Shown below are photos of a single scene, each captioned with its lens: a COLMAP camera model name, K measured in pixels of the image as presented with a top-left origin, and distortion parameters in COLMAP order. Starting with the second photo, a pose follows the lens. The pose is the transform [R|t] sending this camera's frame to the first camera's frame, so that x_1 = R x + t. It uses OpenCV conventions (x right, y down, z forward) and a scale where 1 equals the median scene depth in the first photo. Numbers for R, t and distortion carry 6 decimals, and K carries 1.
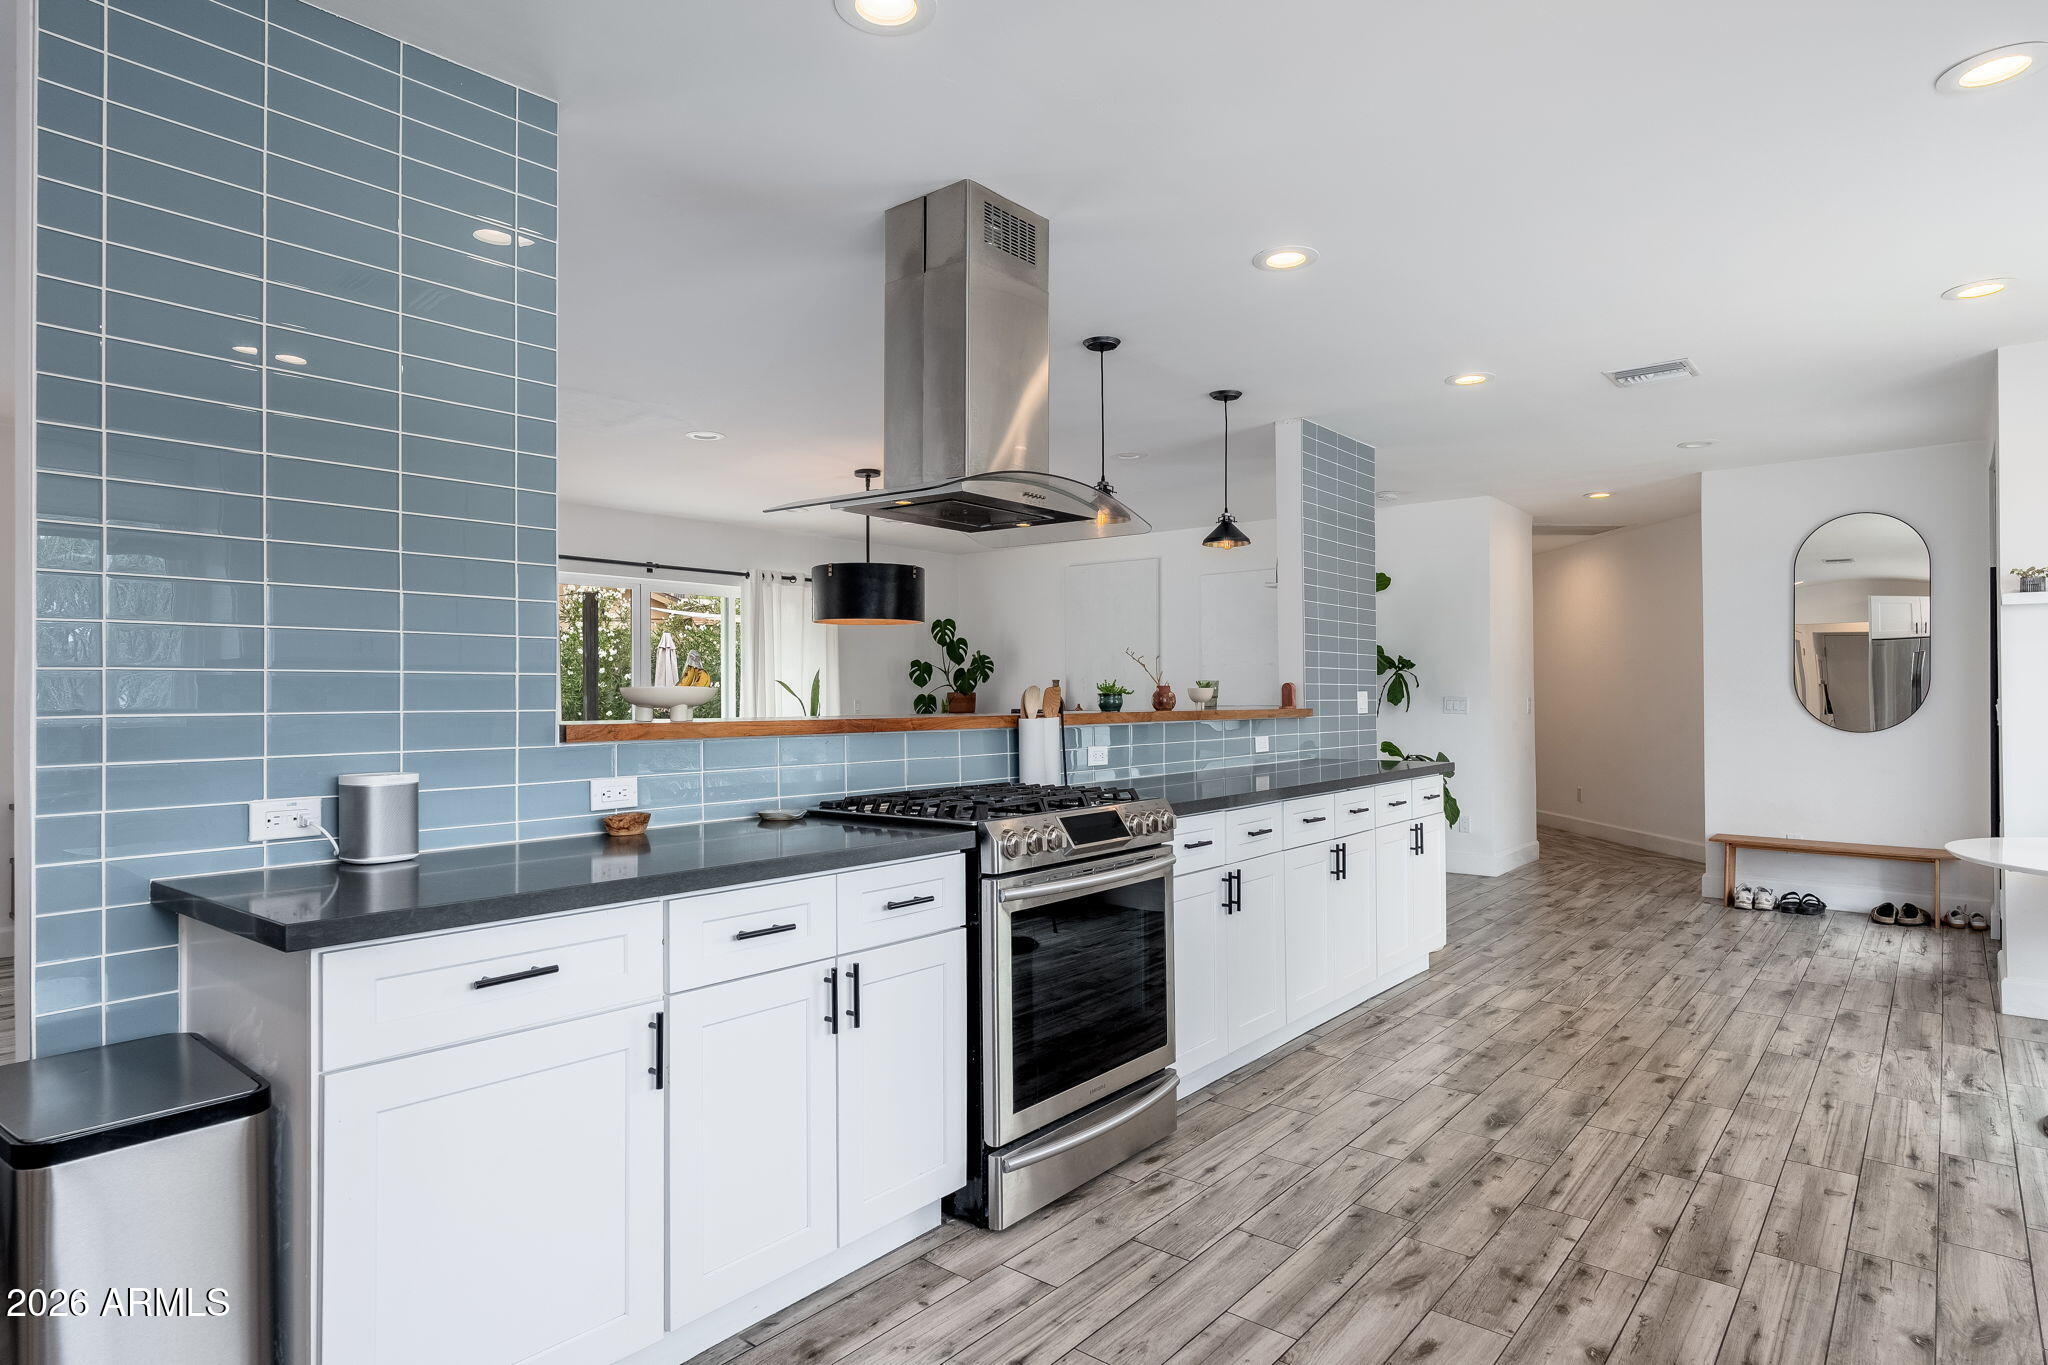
lens RADIAL K [[1120.2, 0, 1034.7], [0, 1120.2, 694.9], [0, 0, 1]] dist [-0.003773, 0.001462]
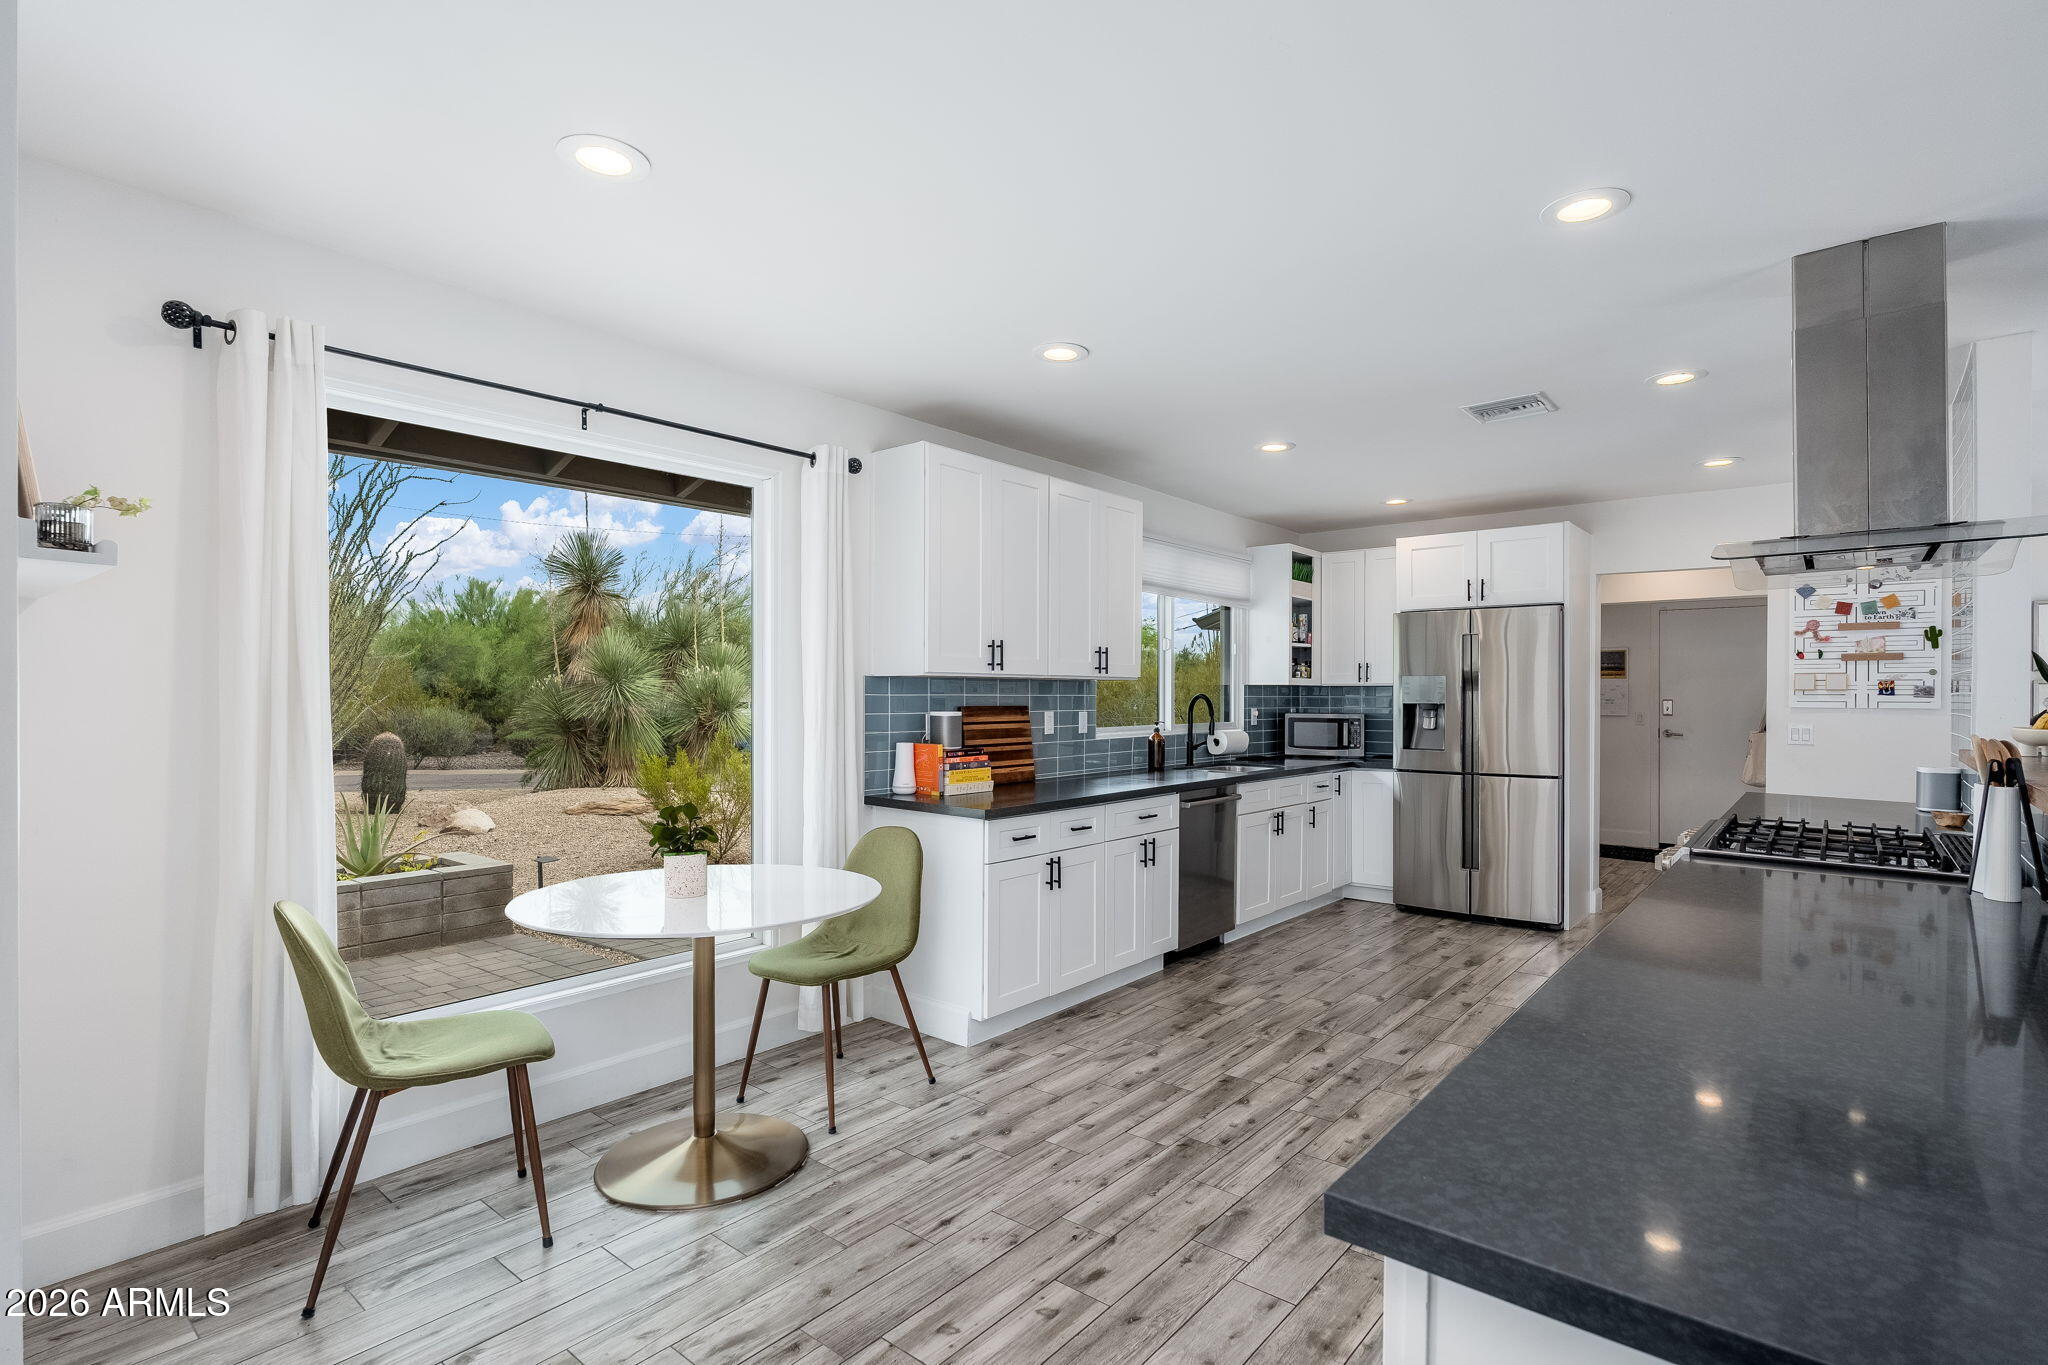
lens RADIAL K [[976.5, 0, 1026.4], [0, 976.5, 696.3], [0, 0, 1]] dist [-0.001509, 0.000392]
pose [[-0.999902, 0.002451, 0.013807, 0.736504], [0.002458, 0.999997, 0.000489, -0.043969], [-0.013805, 0.000523, -0.999905, 2.030923]]
